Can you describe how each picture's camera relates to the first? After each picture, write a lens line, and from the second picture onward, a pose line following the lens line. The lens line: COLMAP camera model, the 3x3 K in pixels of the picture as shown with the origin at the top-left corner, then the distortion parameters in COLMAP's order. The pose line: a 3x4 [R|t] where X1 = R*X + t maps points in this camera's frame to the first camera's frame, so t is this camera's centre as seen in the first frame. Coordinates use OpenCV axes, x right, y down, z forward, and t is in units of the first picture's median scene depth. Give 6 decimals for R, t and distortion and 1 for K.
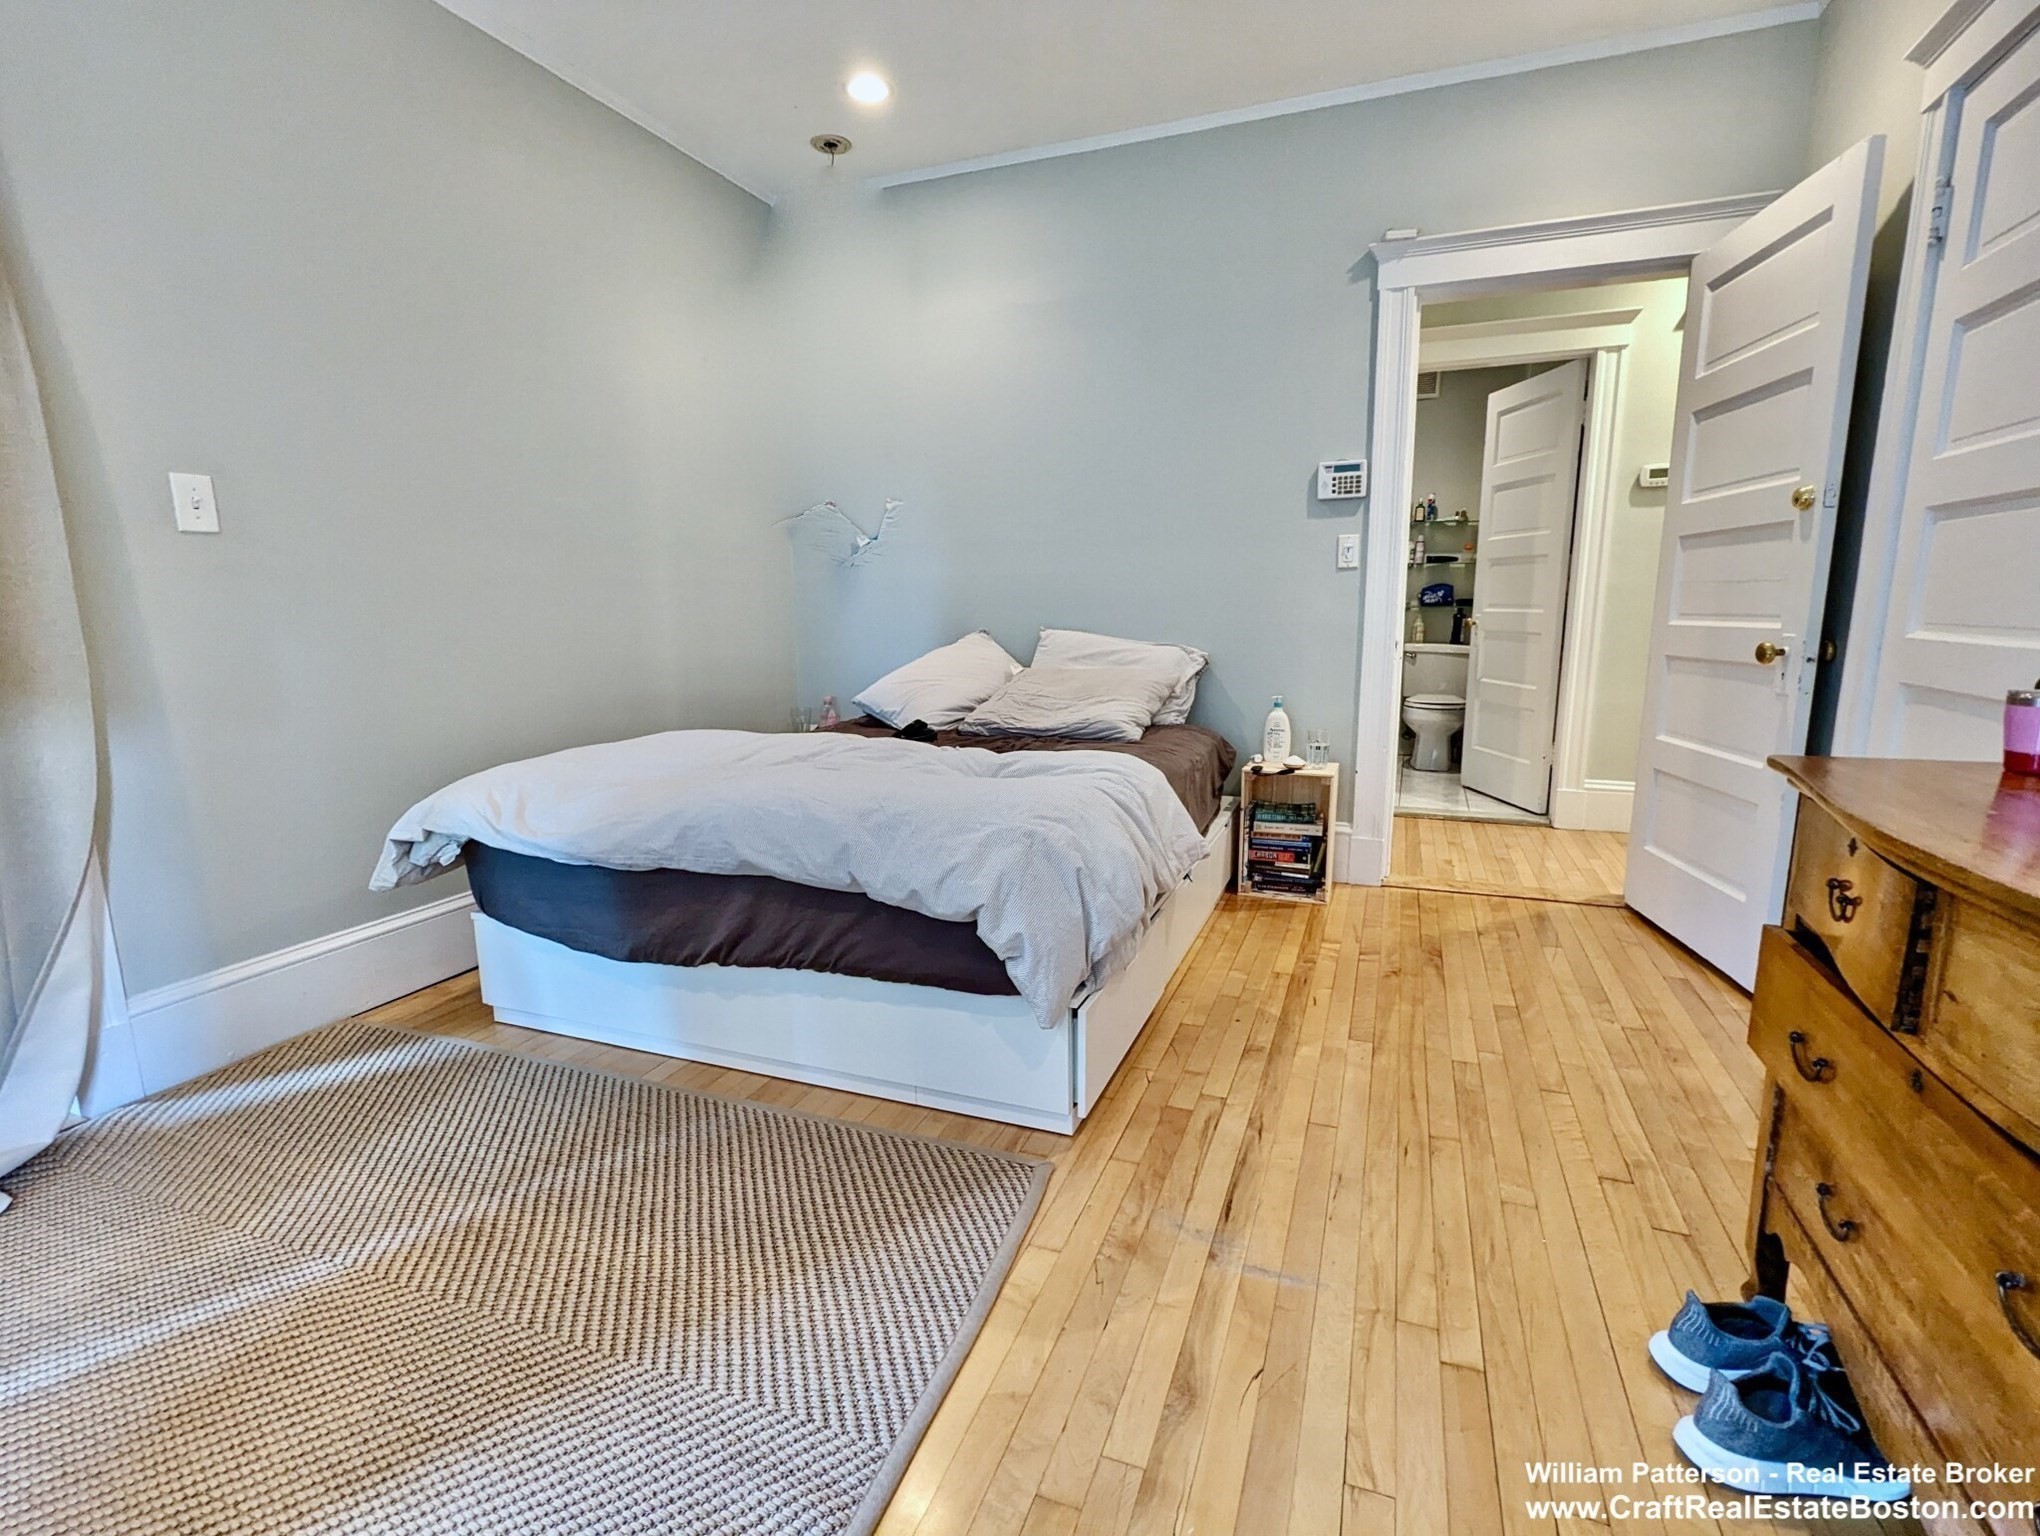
lens RADIAL K [[960.6, 0, 1025.6], [0, 960.6, 773.3], [0, 0, 1]] dist [-0.000277, -0.001441]
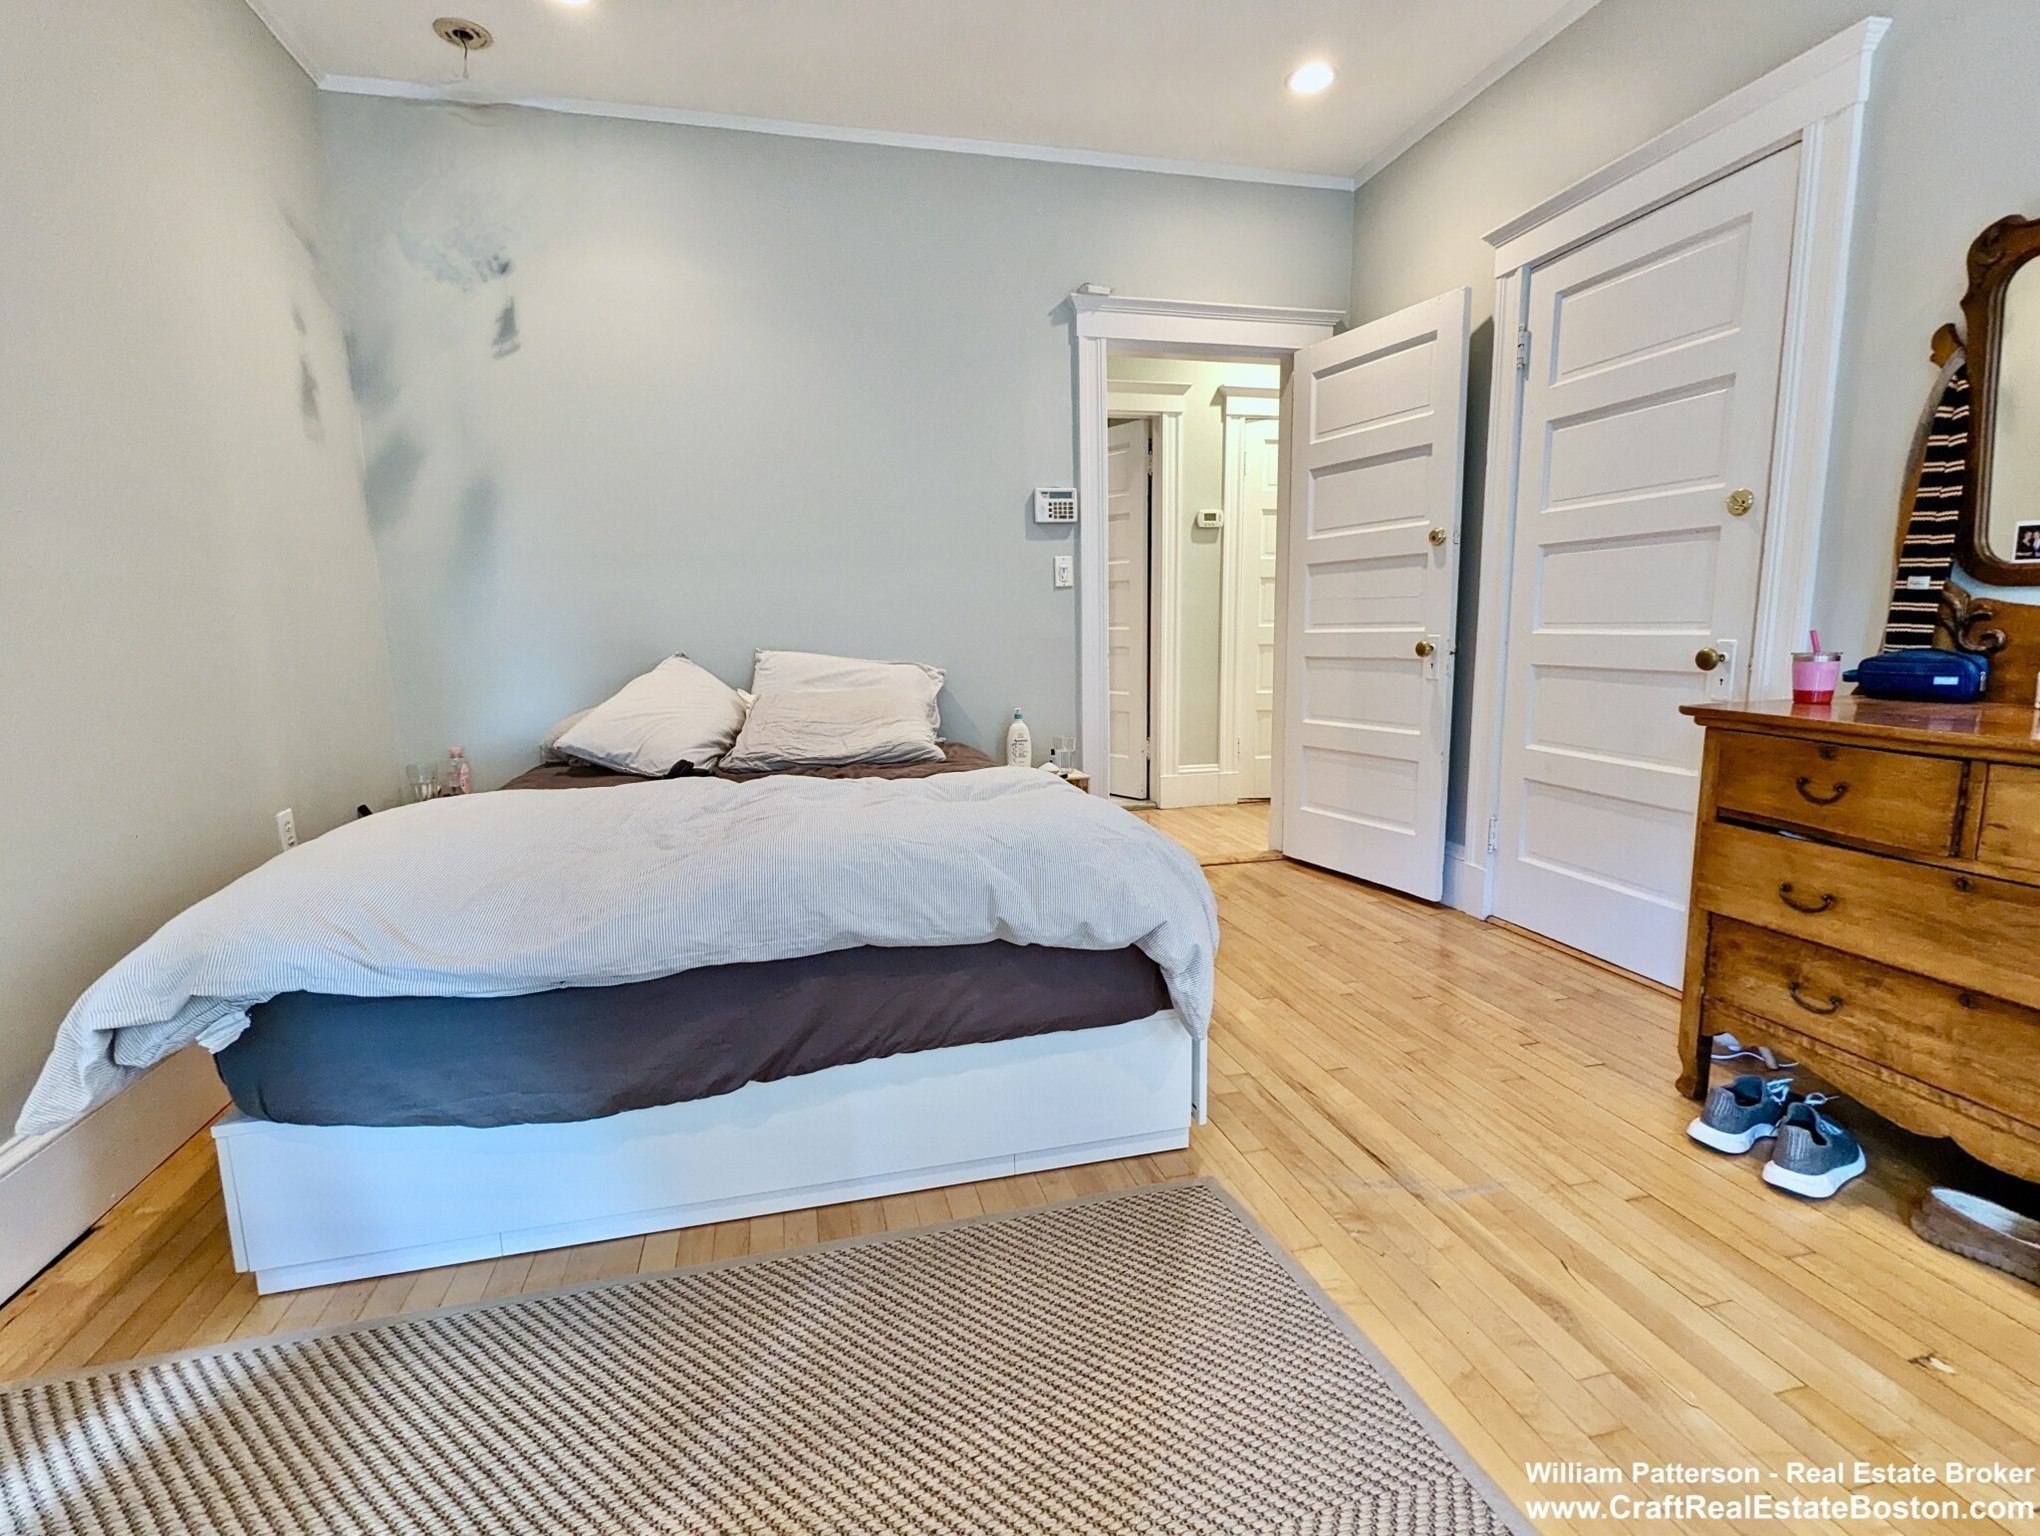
lens RADIAL K [[960.6, 0, 1026.1], [0, 960.6, 772.7], [0, 0, 1]] dist [-0.000277, -0.001441]
pose [[0.817905, -0.094418, 0.567553, -0.391403], [0.112743, 0.993620, 0.002824, -0.015255], [-0.564198, 0.061678, 0.823332, 0.170321]]
